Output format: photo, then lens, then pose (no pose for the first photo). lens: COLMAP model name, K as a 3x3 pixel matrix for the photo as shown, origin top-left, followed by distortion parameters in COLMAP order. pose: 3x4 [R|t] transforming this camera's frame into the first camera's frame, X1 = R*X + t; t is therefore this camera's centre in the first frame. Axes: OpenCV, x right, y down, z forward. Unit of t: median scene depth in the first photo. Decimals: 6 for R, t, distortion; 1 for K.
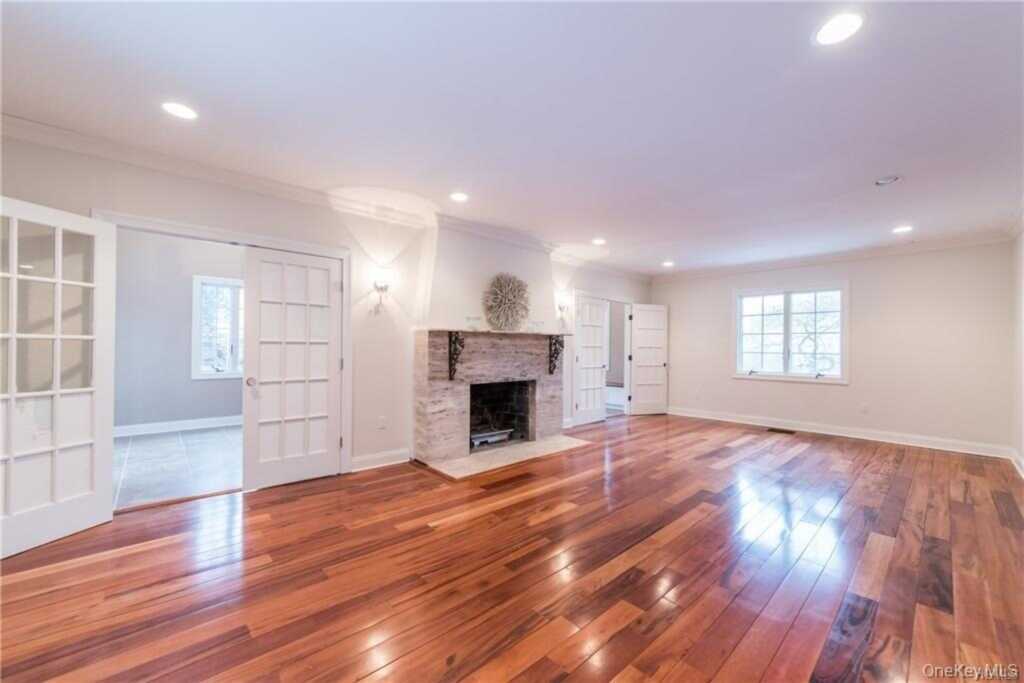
lens RADIAL K [[410.6, 0, 512.6], [0, 410.6, 342.3], [0, 0, 1]] dist [-0.004182, -0.000404]
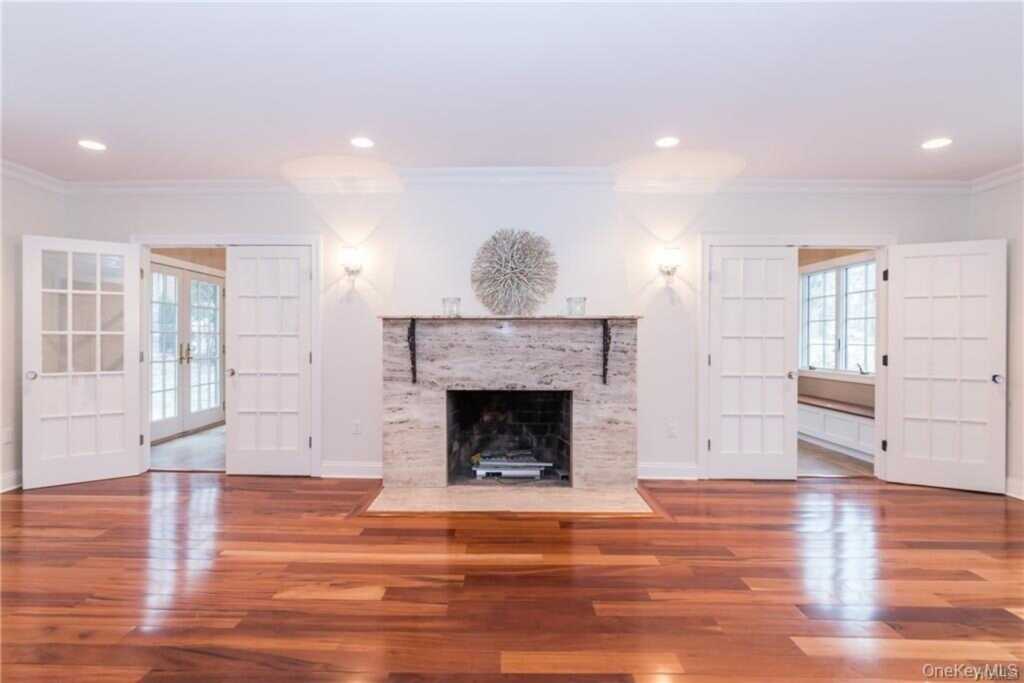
lens RADIAL K [[488.5, 0, 509.6], [0, 488.5, 341.7], [0, 0, 1]] dist [-0.004345, -0.001088]
pose [[0.712630, -0.005995, -0.701514, 0.587929], [0.010588, 0.999942, 0.002210, 0.015697], [0.701460, -0.009003, 0.712652, 0.460923]]
